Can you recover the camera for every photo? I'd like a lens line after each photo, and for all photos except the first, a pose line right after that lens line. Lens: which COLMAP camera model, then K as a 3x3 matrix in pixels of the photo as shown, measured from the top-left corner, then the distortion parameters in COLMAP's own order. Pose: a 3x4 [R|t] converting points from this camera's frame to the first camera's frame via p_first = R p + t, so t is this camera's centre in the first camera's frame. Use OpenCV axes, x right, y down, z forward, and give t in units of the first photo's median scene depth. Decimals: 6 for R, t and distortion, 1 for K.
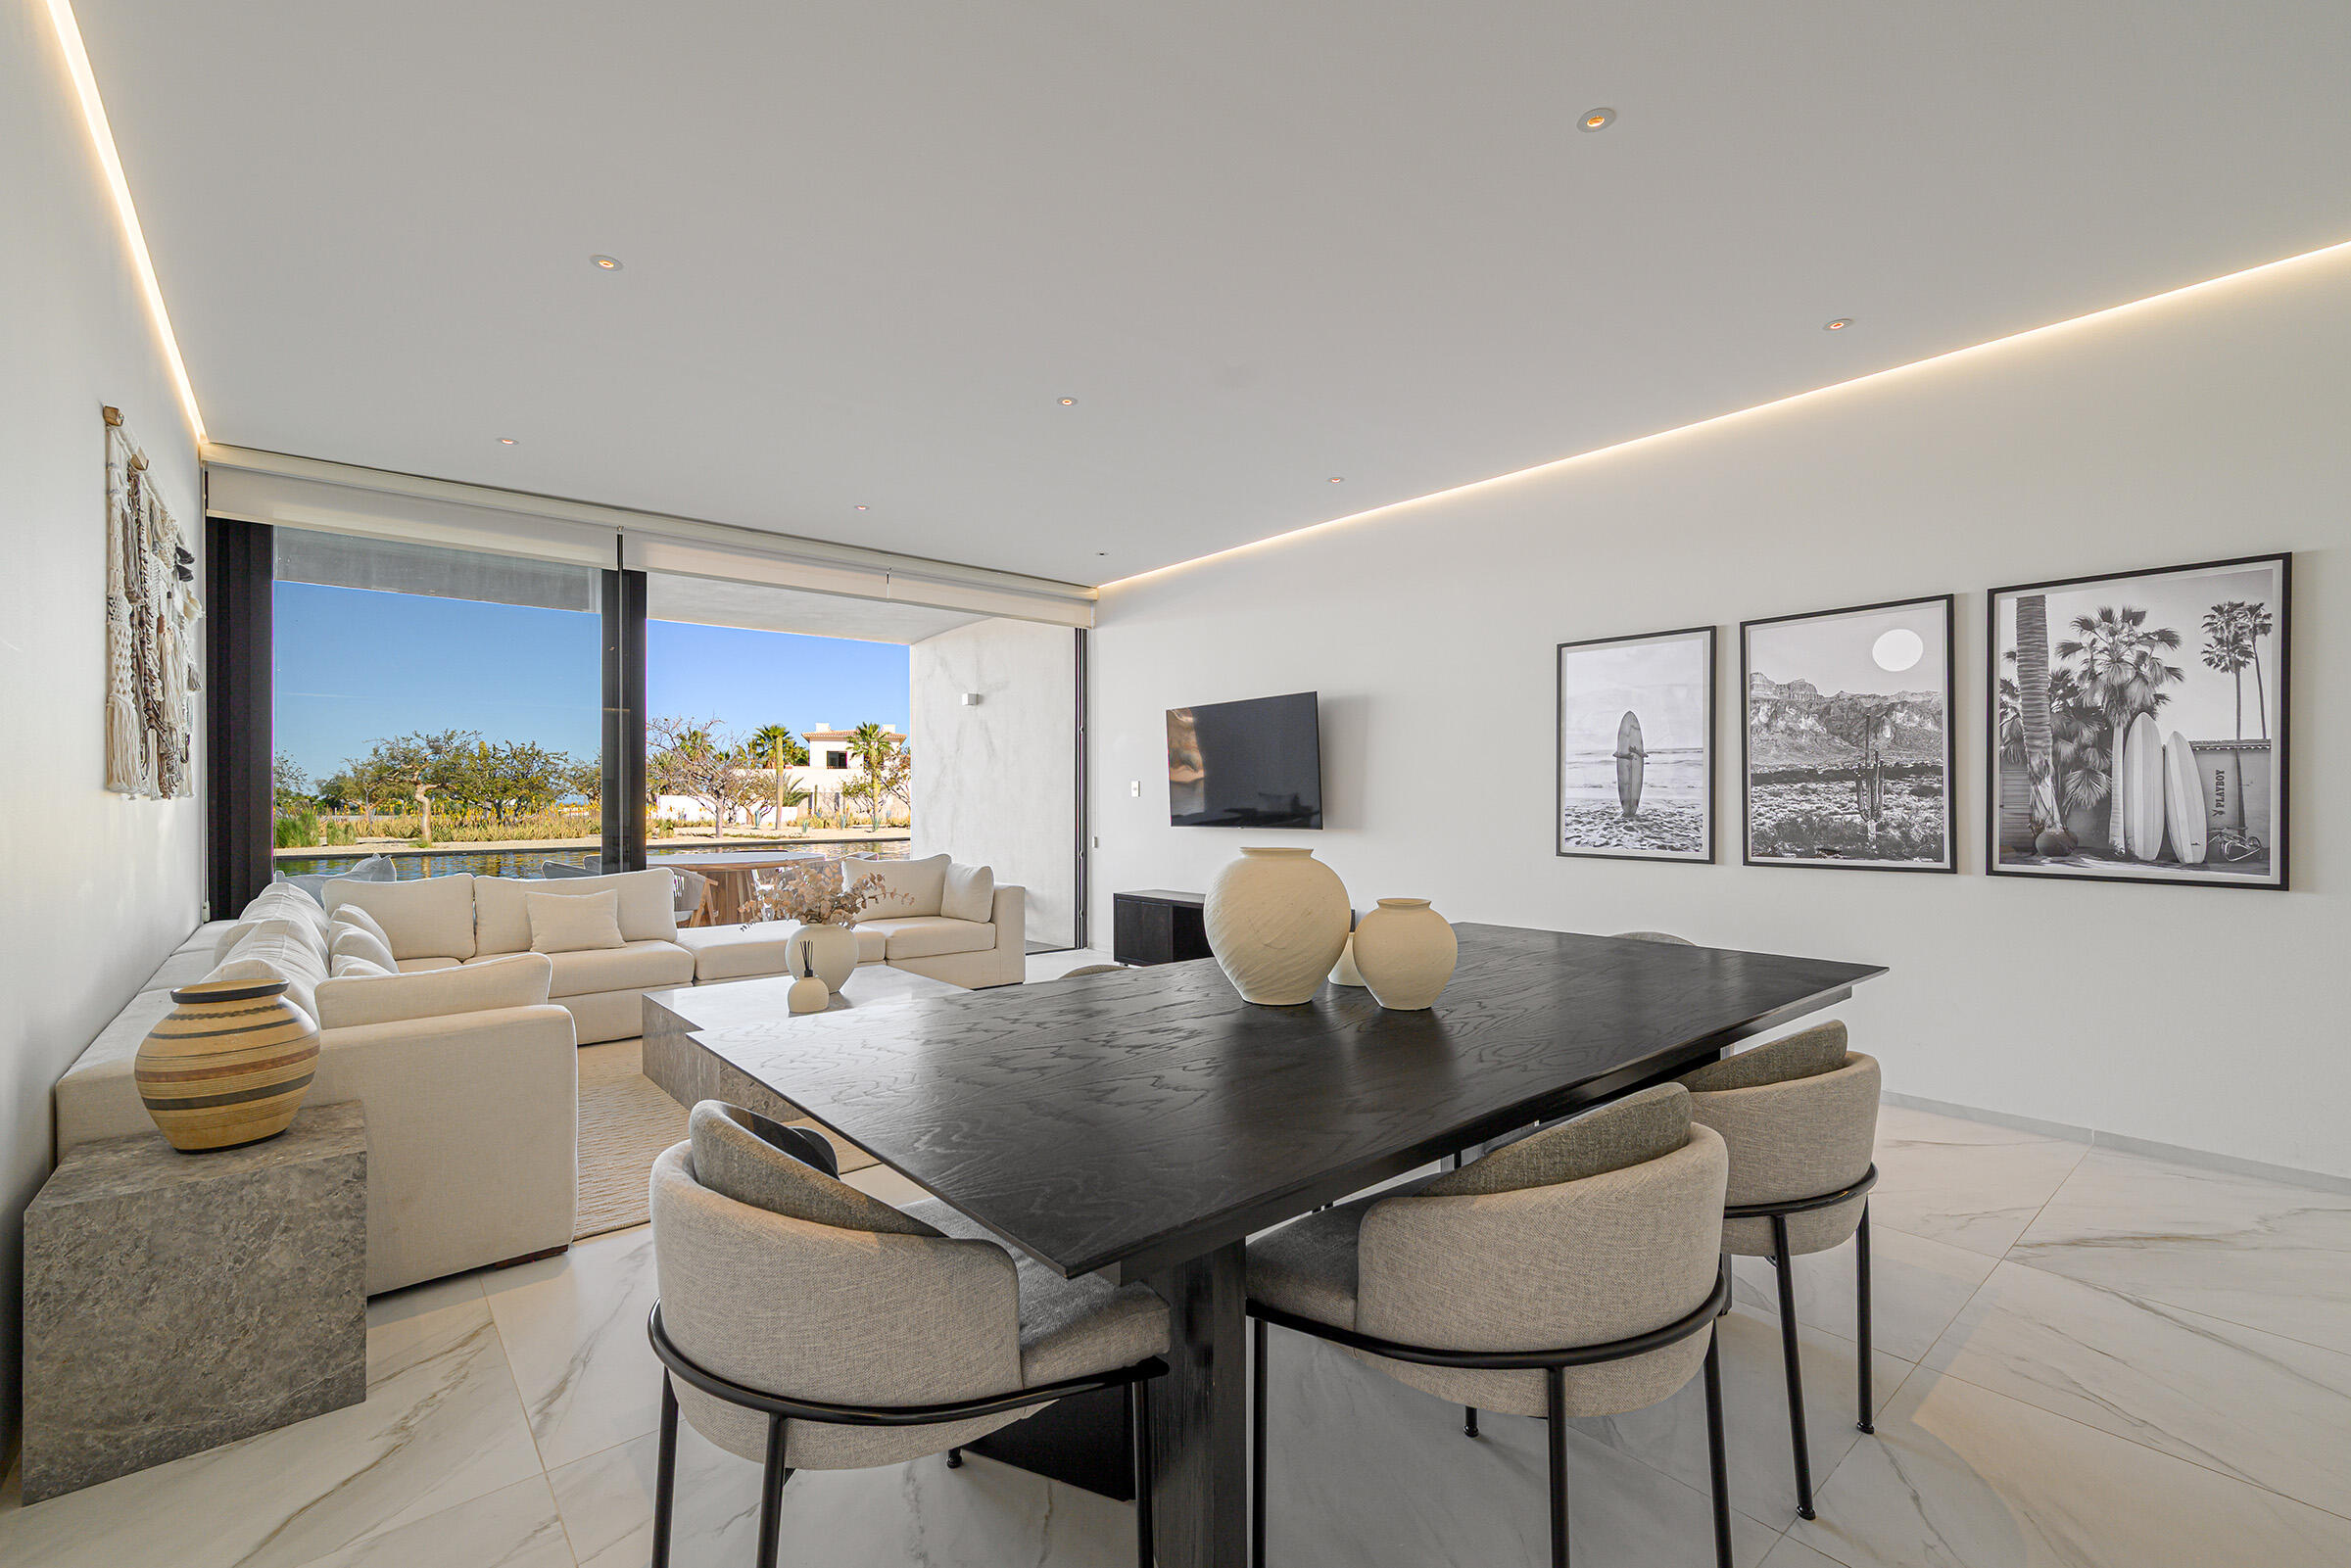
lens RADIAL K [[989.4, 0, 1170.9], [0, 989.4, 797.7], [0, 0, 1]] dist [0.002303, -0.000060]
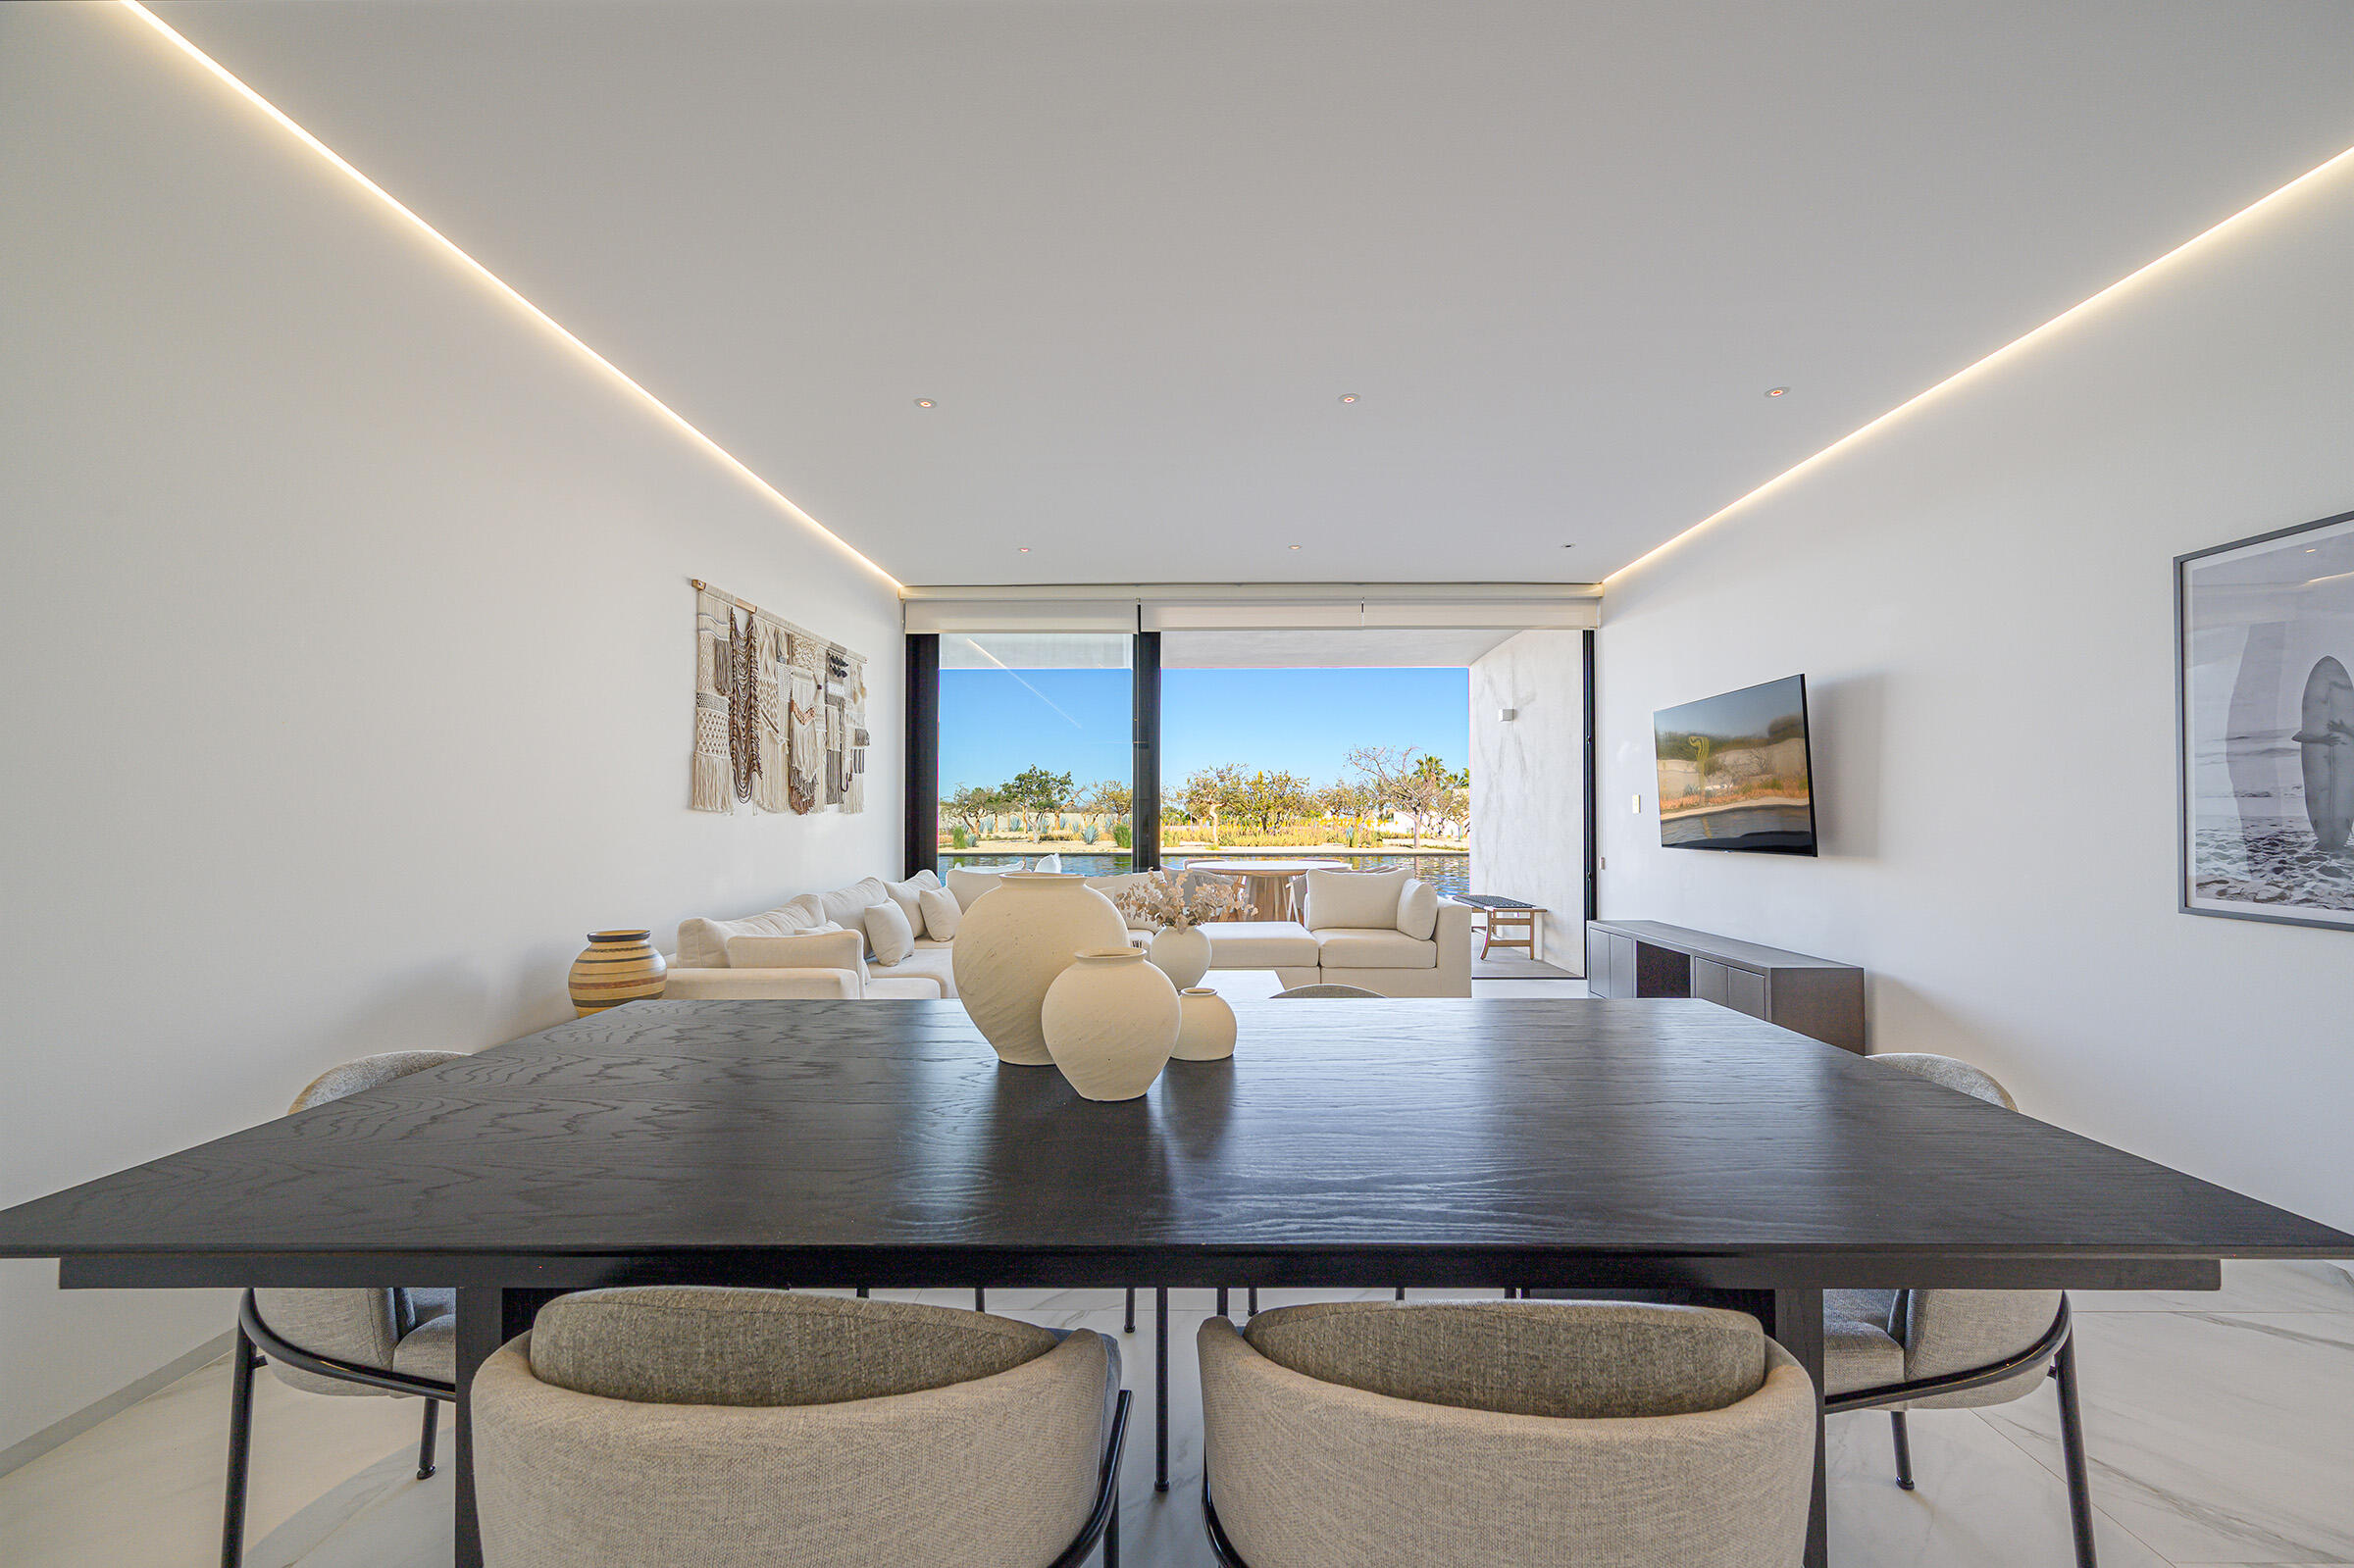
lens RADIAL K [[907.8, 0, 1200.6], [0, 907.8, 805.3], [0, 0, 1]] dist [0.000046, -0.000167]
pose [[0.763969, -0.006071, -0.645225, 0.189880], [0.000267, 0.999959, -0.009093, -0.000532], [0.645253, 0.006774, 0.763939, 0.133266]]
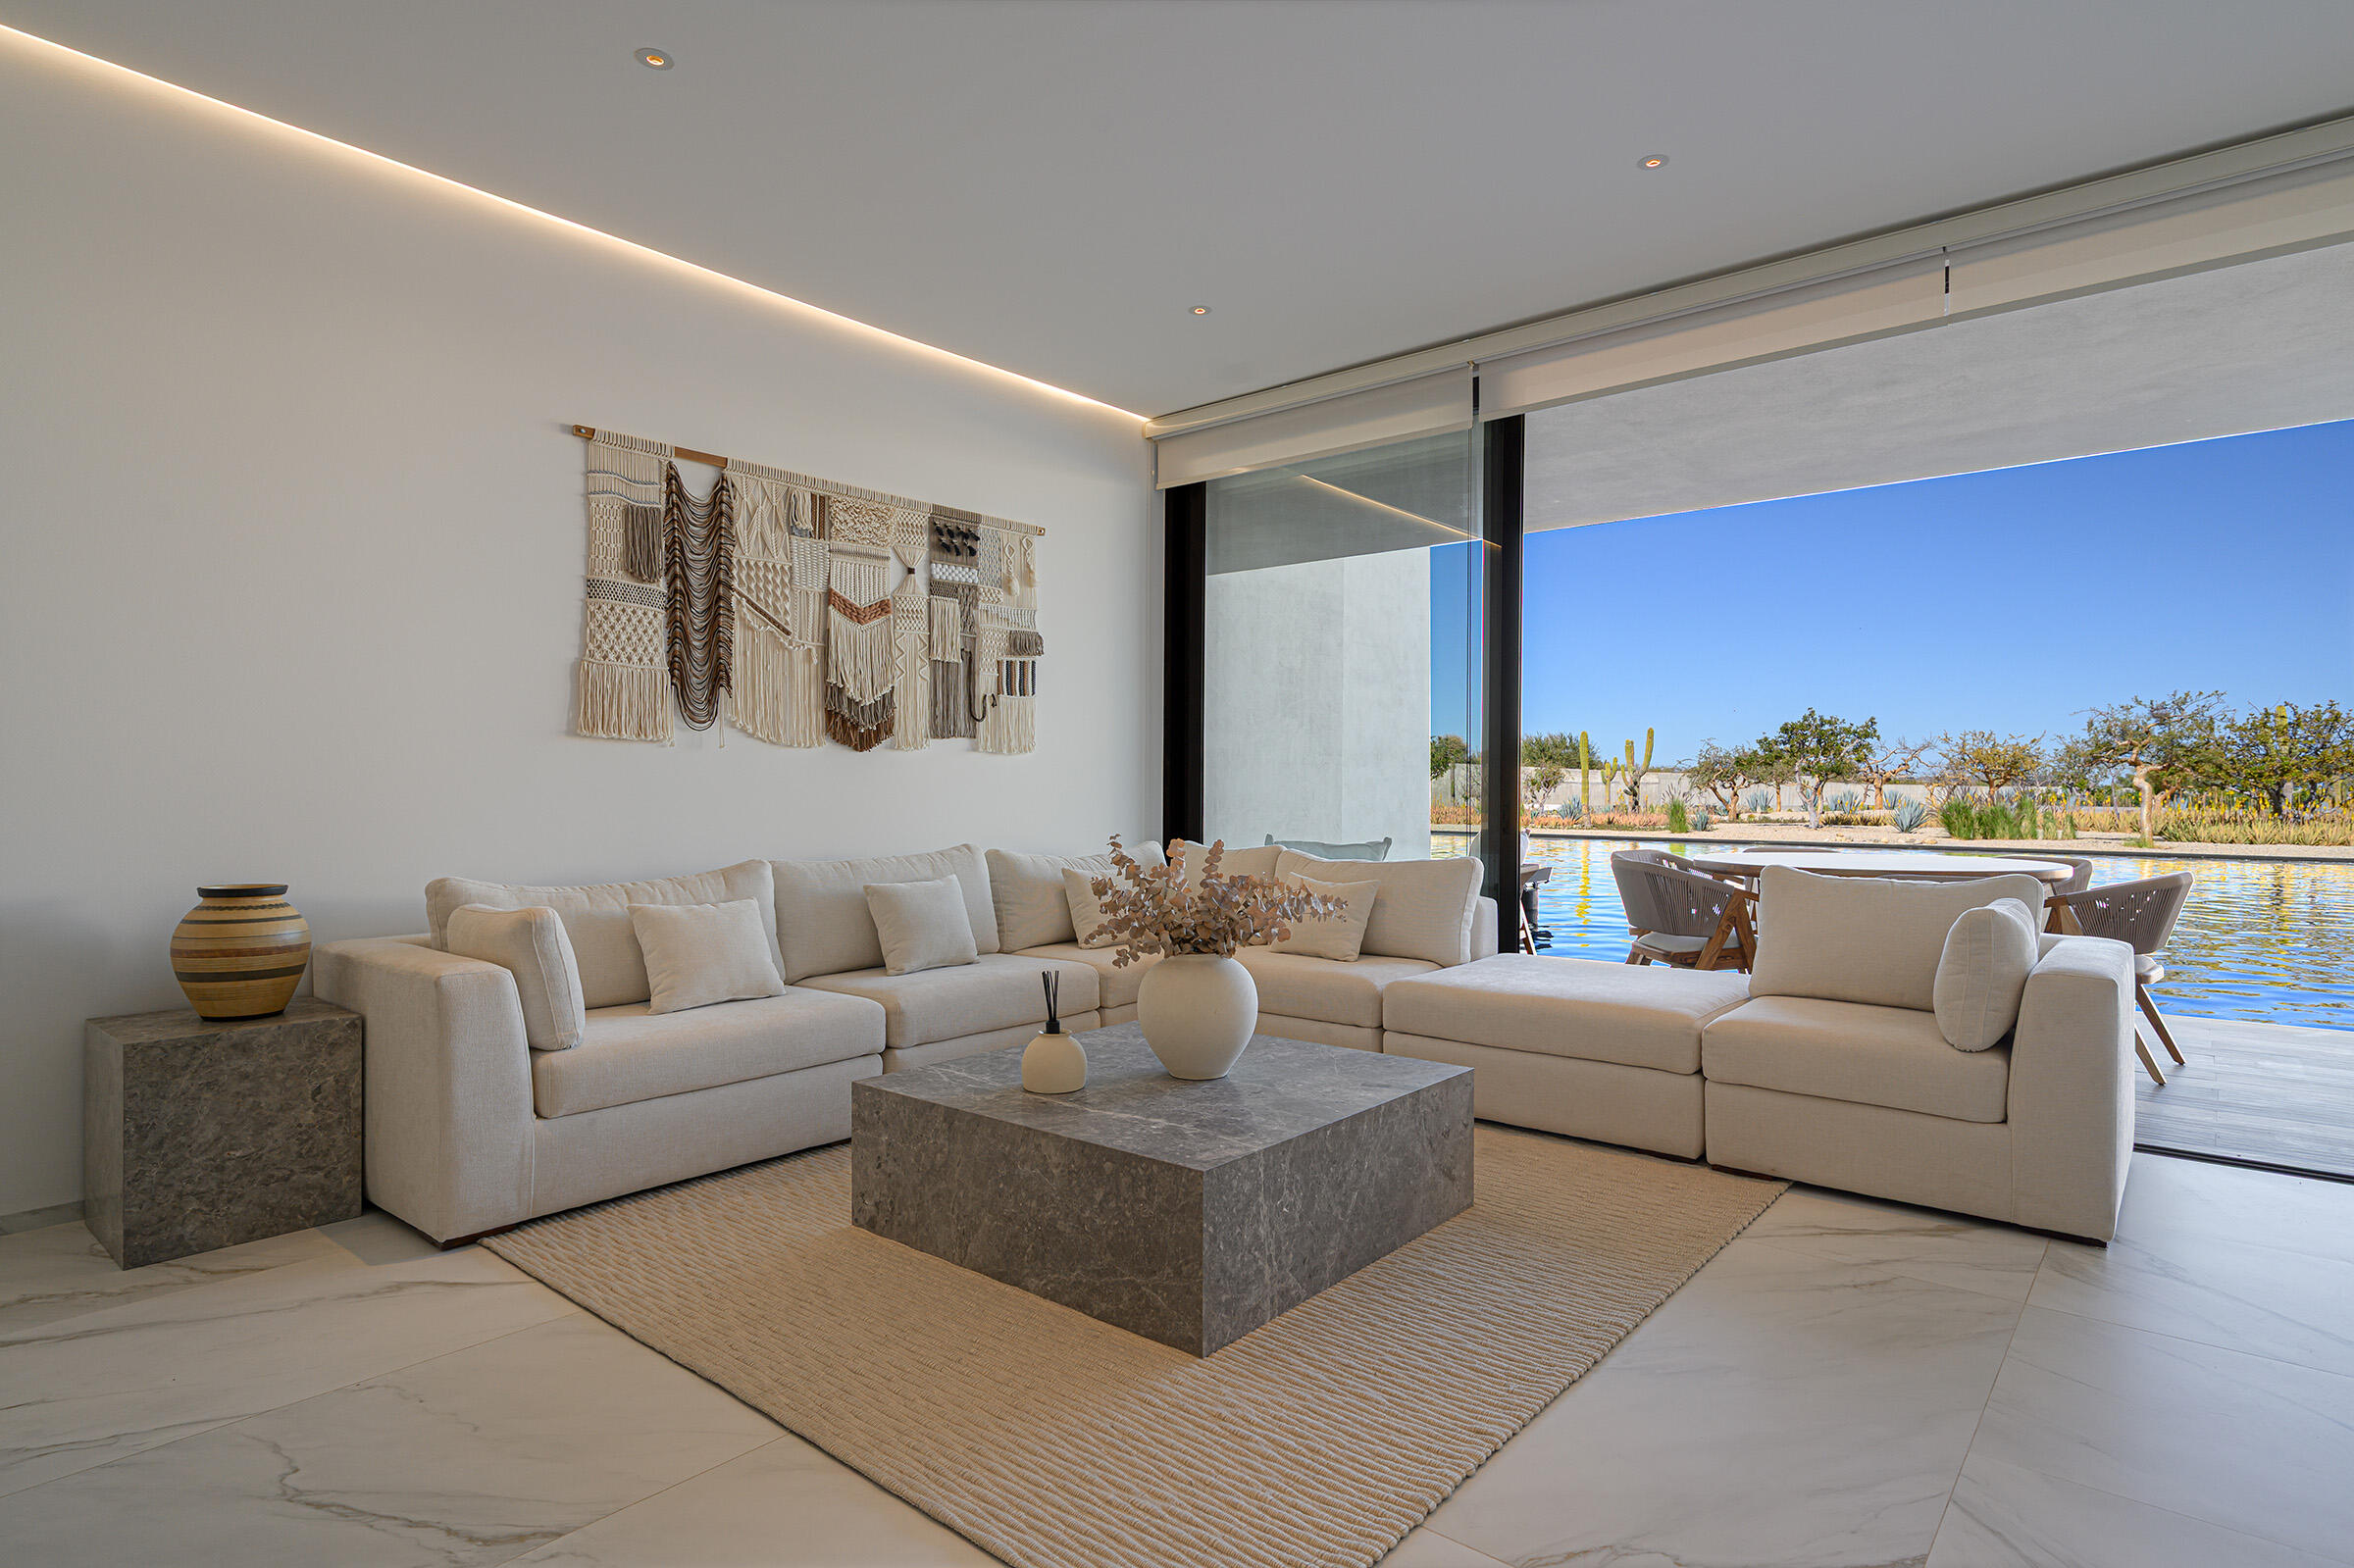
lens RADIAL K [[1222.0, 0, 1210.9], [0, 1222.0, 782.7], [0, 0, 1]] dist [0.002180, 0.000663]
pose [[0.188588, -0.001186, -0.982056, 0.191645], [-0.002415, 0.999996, -0.001671, 0.016567], [0.982053, 0.002687, 0.188584, 0.509347]]
